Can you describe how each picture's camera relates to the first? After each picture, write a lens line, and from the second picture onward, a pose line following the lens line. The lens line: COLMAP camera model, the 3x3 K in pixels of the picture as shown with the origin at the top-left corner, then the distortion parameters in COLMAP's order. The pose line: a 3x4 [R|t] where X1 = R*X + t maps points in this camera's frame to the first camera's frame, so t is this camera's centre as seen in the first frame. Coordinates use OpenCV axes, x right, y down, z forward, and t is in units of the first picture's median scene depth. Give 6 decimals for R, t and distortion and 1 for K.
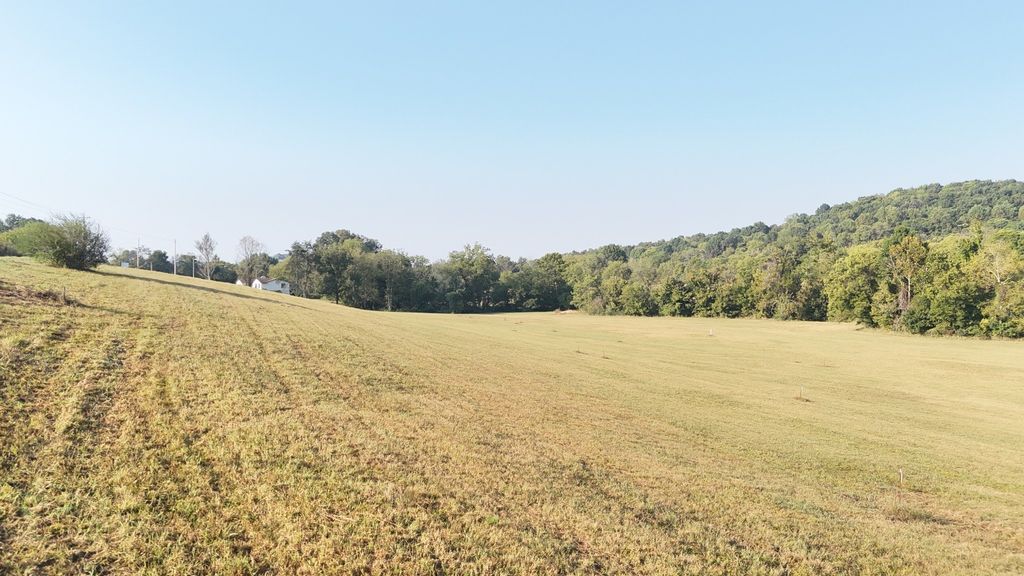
lens RADIAL K [[695.5, 0, 512.7], [0, 695.5, 289.0], [0, 0, 1]] dist [0.000451, -0.001602]
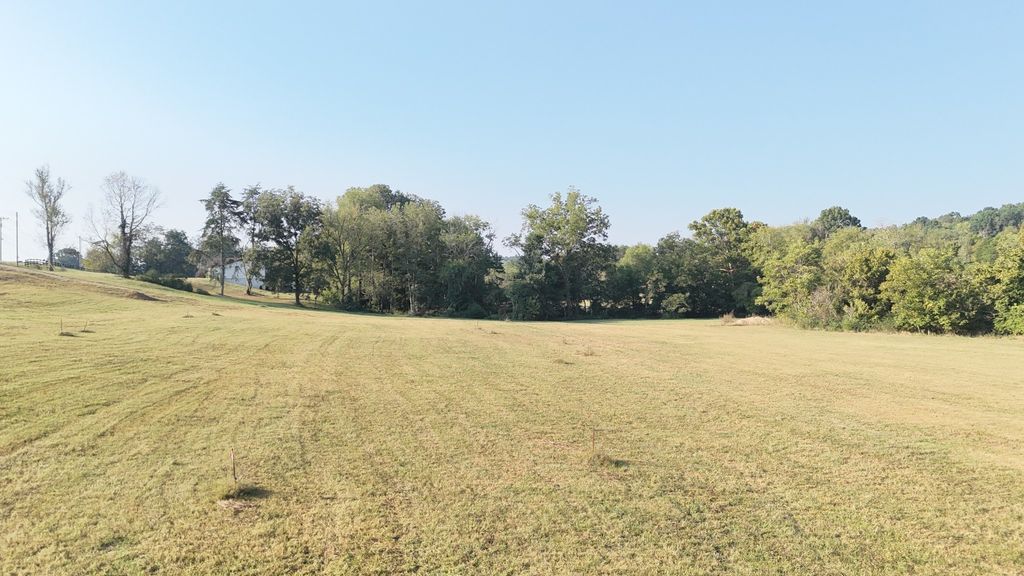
lens RADIAL K [[695.5, 0, 510.1], [0, 695.5, 286.7], [0, 0, 1]] dist [0.000451, -0.001602]
pose [[0.962535, -0.002402, -0.271148, 0.048694], [0.000525, 0.999975, -0.006992, 0.012957], [0.271158, 0.006588, 0.962512, 0.490065]]
